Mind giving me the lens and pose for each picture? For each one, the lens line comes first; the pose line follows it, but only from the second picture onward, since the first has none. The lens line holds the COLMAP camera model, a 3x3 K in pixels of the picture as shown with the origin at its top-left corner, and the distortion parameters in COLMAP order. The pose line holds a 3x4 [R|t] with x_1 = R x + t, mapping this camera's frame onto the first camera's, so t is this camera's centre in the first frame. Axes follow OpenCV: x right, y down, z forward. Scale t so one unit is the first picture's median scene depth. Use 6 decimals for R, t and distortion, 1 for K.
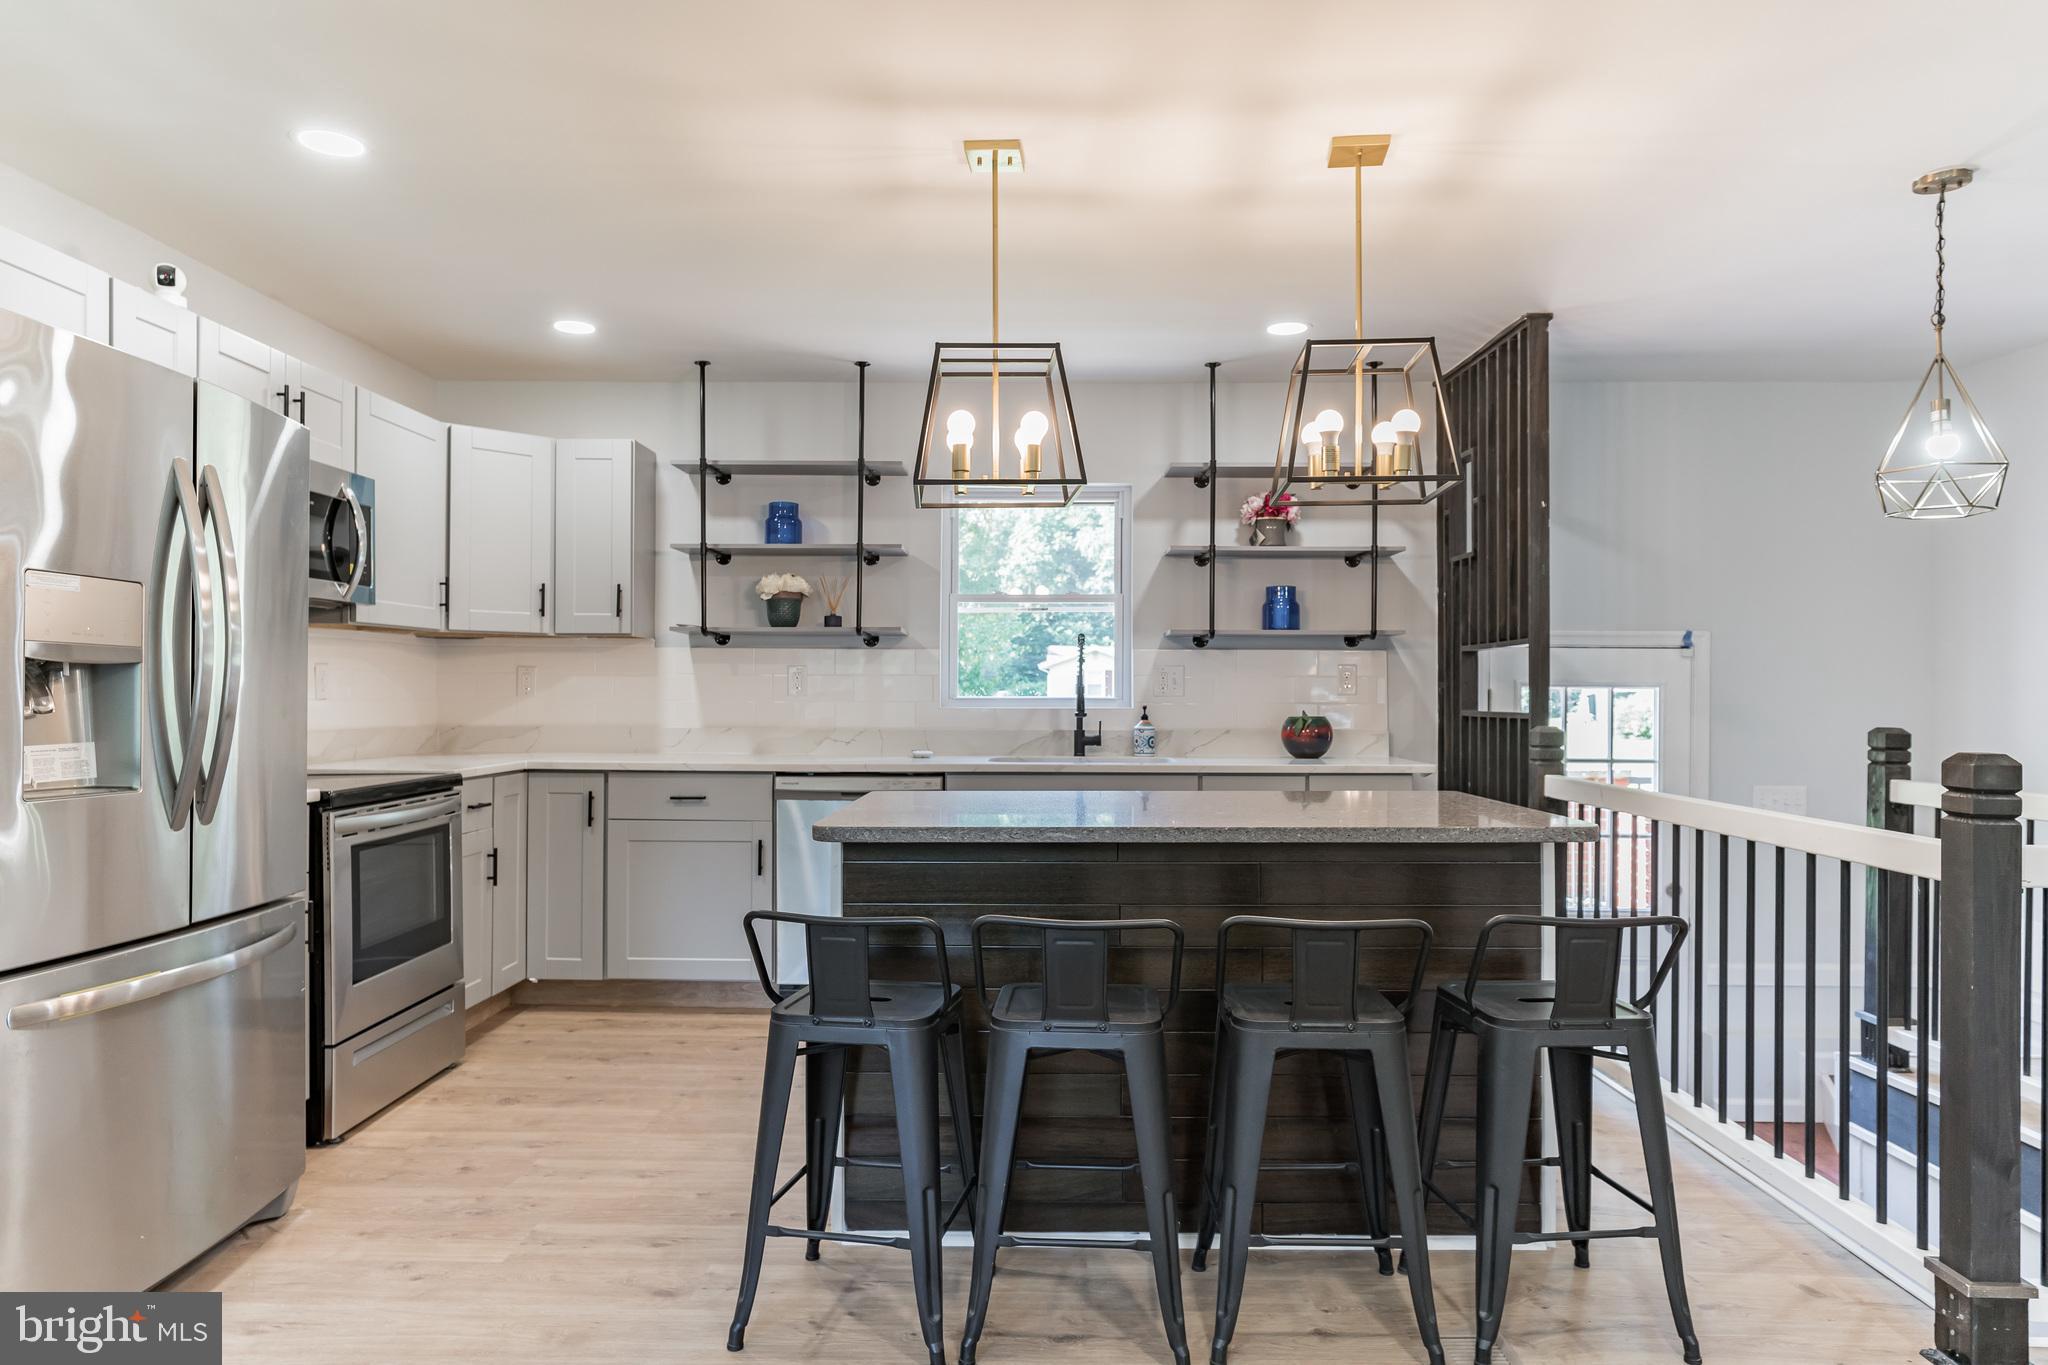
lens RADIAL K [[1345.4, 0, 1024.0], [0, 1345.4, 682.5], [0, 0, 1]] dist [-0.000149, -0.000098]
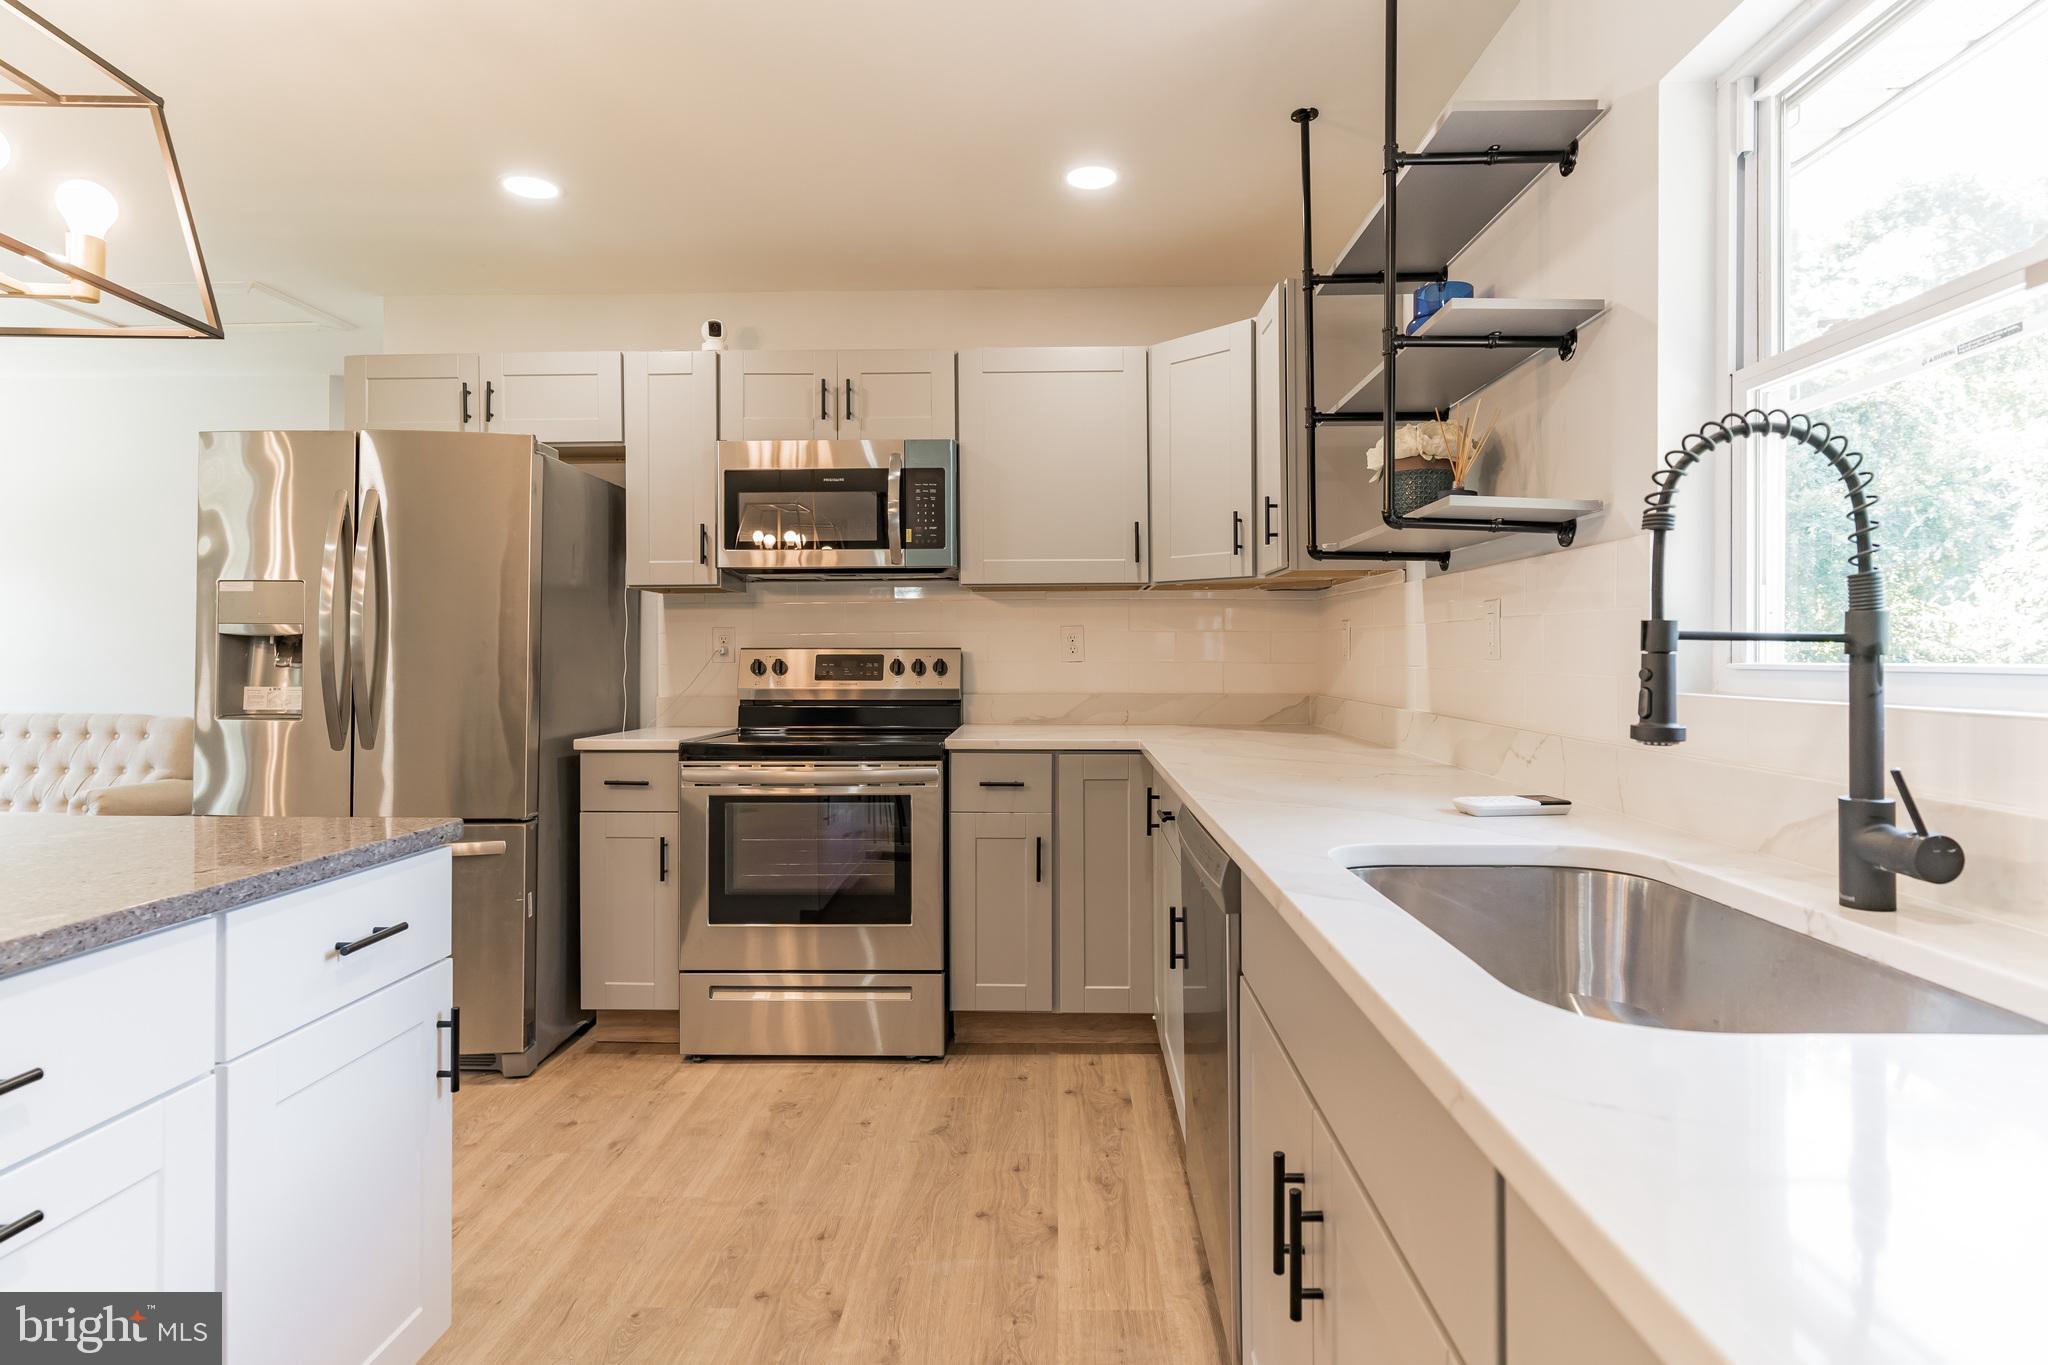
lens RADIAL K [[1045.2, 0, 1024.0], [0, 1045.2, 682.5], [0, 0, 1]] dist [0.000397, 0.000034]
pose [[-0.002395, 0.016046, -0.999868, 0.319961], [-0.001736, 0.999870, 0.016051, 0.014475], [0.999996, 0.001774, -0.002367, 1.181143]]
